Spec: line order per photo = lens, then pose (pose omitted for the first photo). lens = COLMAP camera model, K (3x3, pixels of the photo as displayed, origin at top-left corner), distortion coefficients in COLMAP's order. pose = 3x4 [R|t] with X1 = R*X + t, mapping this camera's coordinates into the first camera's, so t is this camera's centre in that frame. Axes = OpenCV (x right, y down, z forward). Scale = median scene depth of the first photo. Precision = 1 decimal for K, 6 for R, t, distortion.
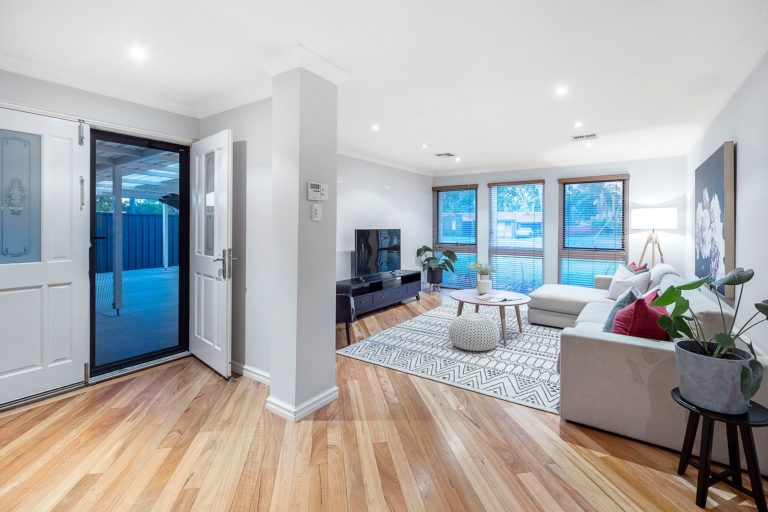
lens RADIAL K [[350.7, 0, 373.0], [0, 350.7, 229.7], [0, 0, 1]] dist [0.014566, -0.000024]
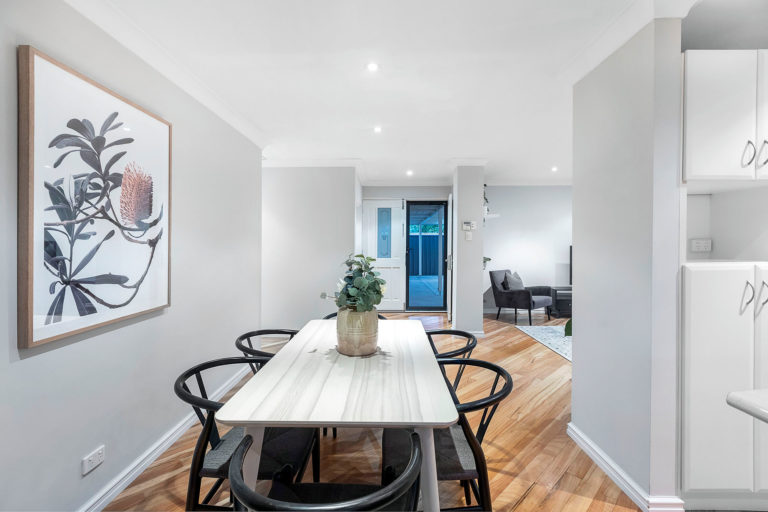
lens RADIAL K [[343.1, 0, 383.3], [0, 343.1, 243.6], [0, 0, 1]] dist [0.001240, -0.000112]
pose [[0.576642, -0.002997, -0.816992, 0.508939], [-0.005267, 0.999959, -0.007386, 0.003502], [0.816980, 0.008562, 0.576602, -0.219989]]
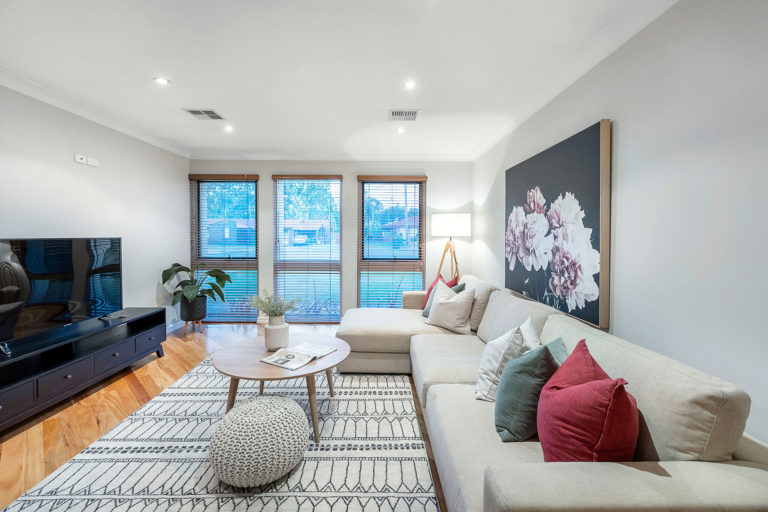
lens RADIAL K [[346.5, 0, 375.1], [0, 346.5, 243.6], [0, 0, 1]] dist [0.000659, 0.000177]
pose [[0.808974, -0.015143, 0.587649, 0.085046], [0.004161, 0.999791, 0.020036, -0.001621], [-0.587829, -0.013763, 0.808868, 0.331849]]
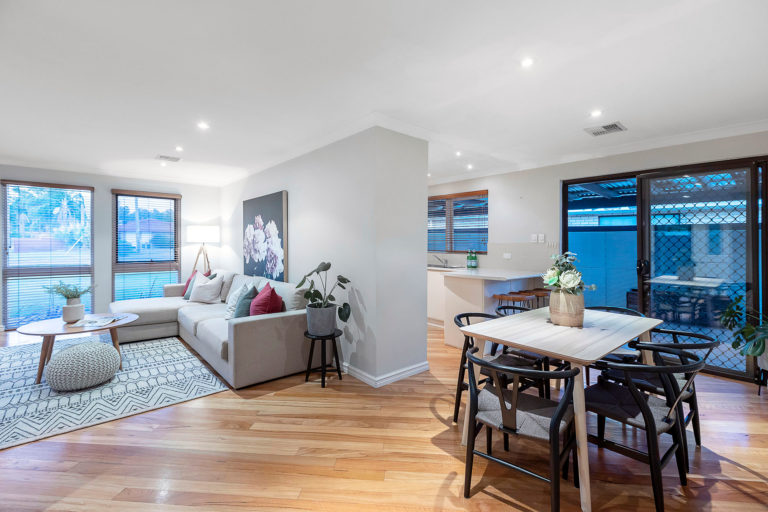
lens RADIAL K [[360.8, 0, 398.7], [0, 360.8, 248.4], [0, 0, 1]] dist [0.000175, -0.000123]
pose [[0.204580, -0.017523, 0.978693, -0.265906], [0.002809, 0.999846, 0.017315, -0.000823], [-0.978846, -0.000793, 0.204597, 0.061993]]
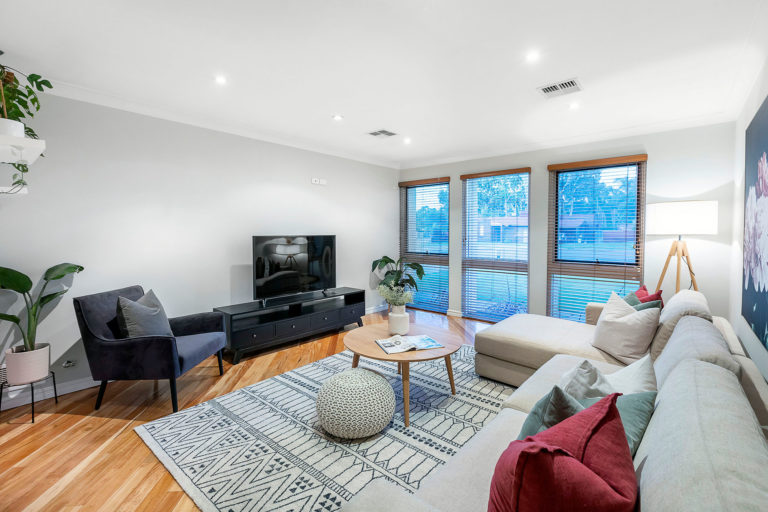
lens RADIAL K [[343.1, 0, 383.3], [0, 343.1, 243.6], [0, 0, 1]] dist [0.001240, -0.000112]
pose [[0.995974, -0.000030, -0.089641, 0.261537], [0.002289, 0.999682, 0.025103, -0.001802], [0.089612, -0.025207, 0.995658, 0.273693]]
